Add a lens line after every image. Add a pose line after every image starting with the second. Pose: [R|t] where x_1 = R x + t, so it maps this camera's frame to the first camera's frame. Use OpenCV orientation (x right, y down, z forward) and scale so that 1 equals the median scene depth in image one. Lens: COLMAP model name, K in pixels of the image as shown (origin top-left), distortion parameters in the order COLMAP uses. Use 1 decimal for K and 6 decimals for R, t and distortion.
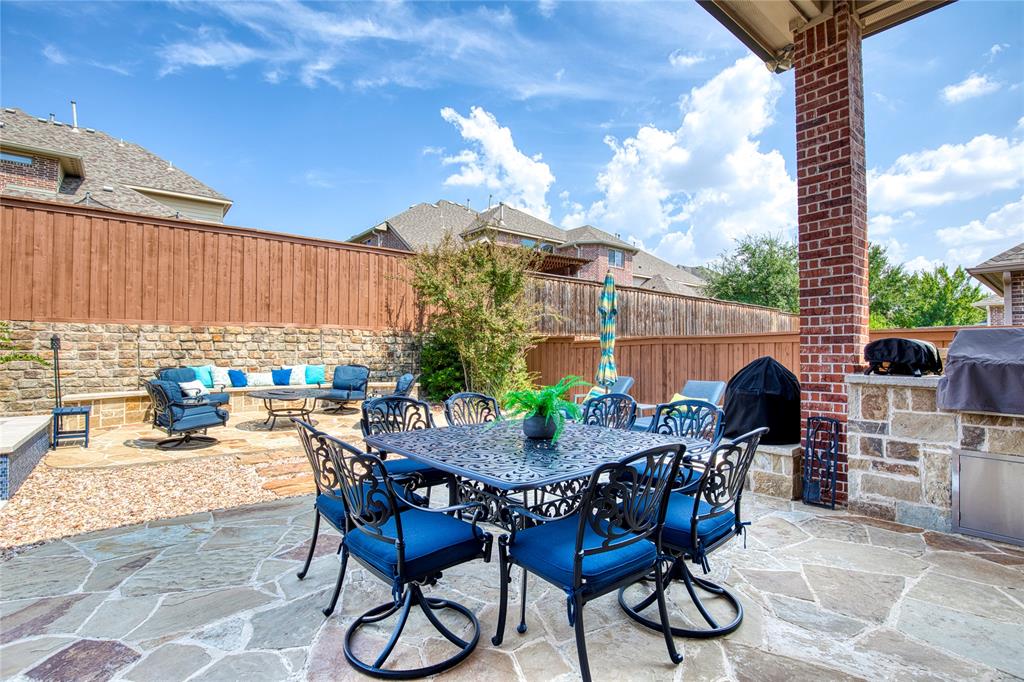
lens RADIAL K [[471.6, 0, 512.0], [0, 471.6, 341.0], [0, 0, 1]] dist [-0.027466, 0.001095]
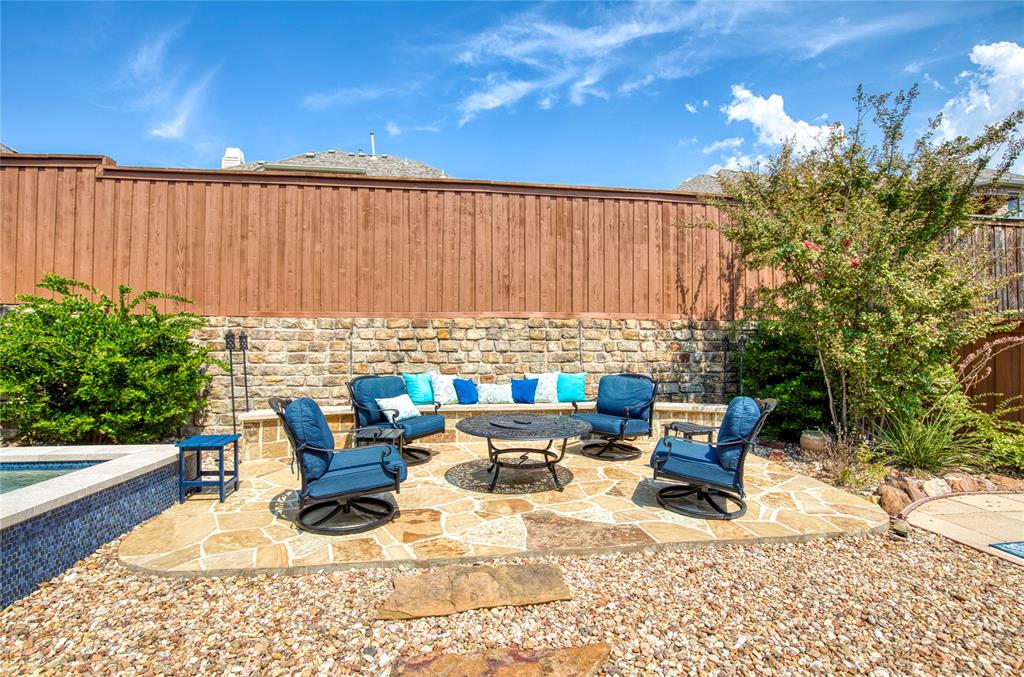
lens RADIAL K [[471.4, 0, 512.9], [0, 471.4, 346.5], [0, 0, 1]] dist [0.002345, 0.000347]
pose [[0.849403, -0.012372, -0.527600, -0.157569], [0.013208, 0.999910, -0.002184, 0.015797], [0.527580, -0.005113, 0.849490, 0.447730]]
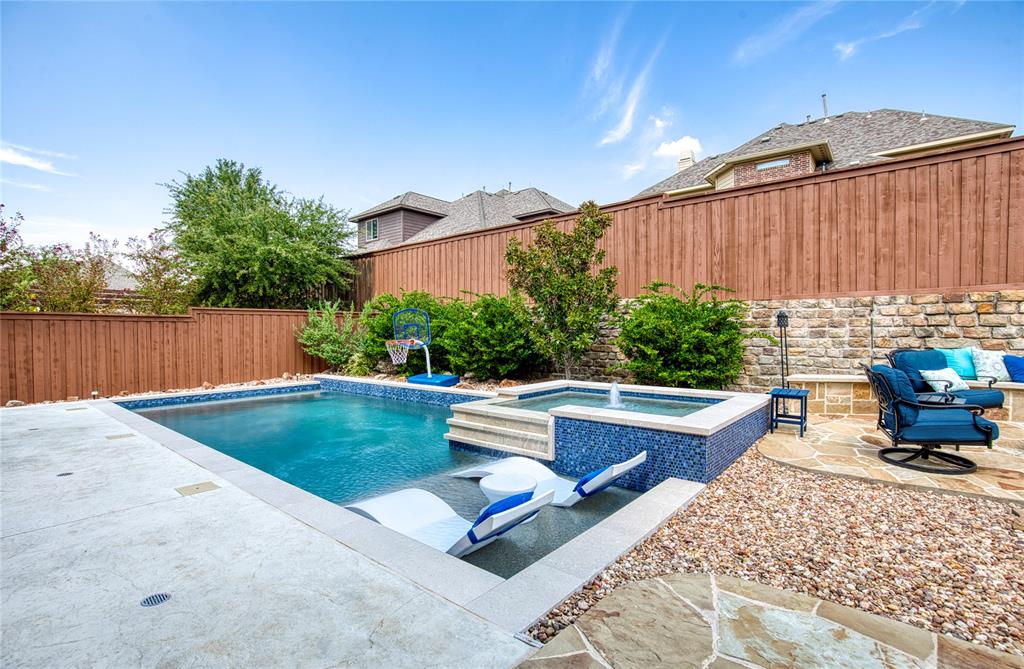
lens RADIAL K [[484.2, 0, 525.8], [0, 484.2, 340.7], [0, 0, 1]] dist [-0.000399, 0.000657]
pose [[0.234284, 0.016682, -0.972025, -0.093635], [0.025295, 0.999410, 0.023249, 0.007685], [0.971839, -0.030035, 0.233723, 0.173514]]
